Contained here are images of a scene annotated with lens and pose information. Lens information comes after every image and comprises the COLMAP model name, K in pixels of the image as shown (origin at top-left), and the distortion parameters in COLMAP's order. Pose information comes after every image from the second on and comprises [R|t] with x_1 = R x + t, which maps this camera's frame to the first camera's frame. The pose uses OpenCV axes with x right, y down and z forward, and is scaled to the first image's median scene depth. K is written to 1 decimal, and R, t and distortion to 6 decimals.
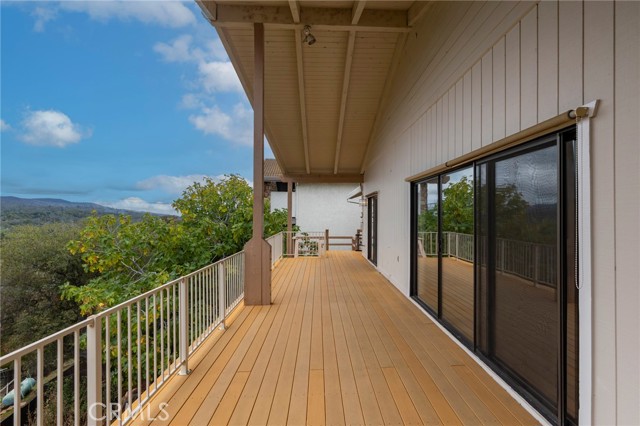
lens RADIAL K [[320.1, 0, 333.4], [0, 320.1, 213.7], [0, 0, 1]] dist [0.002374, 0.000598]
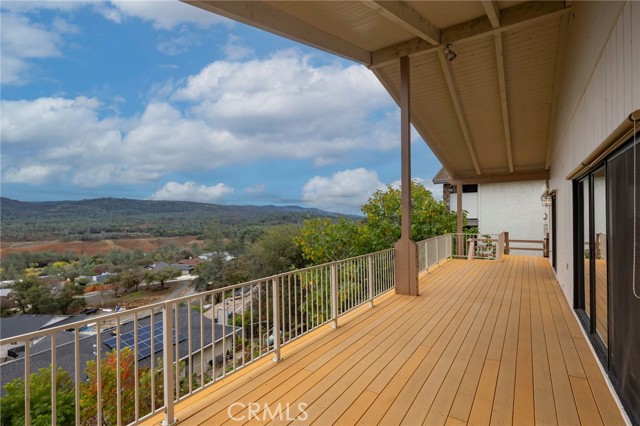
lens RADIAL K [[310.9, 0, 323.7], [0, 310.9, 214.1], [0, 0, 1]] dist [0.000100, 0.000707]
pose [[0.812732, -0.014814, -0.582450, 0.096863], [0.012806, 0.999889, -0.007562, -0.003686], [0.582497, -0.001313, 0.812832, -0.056075]]
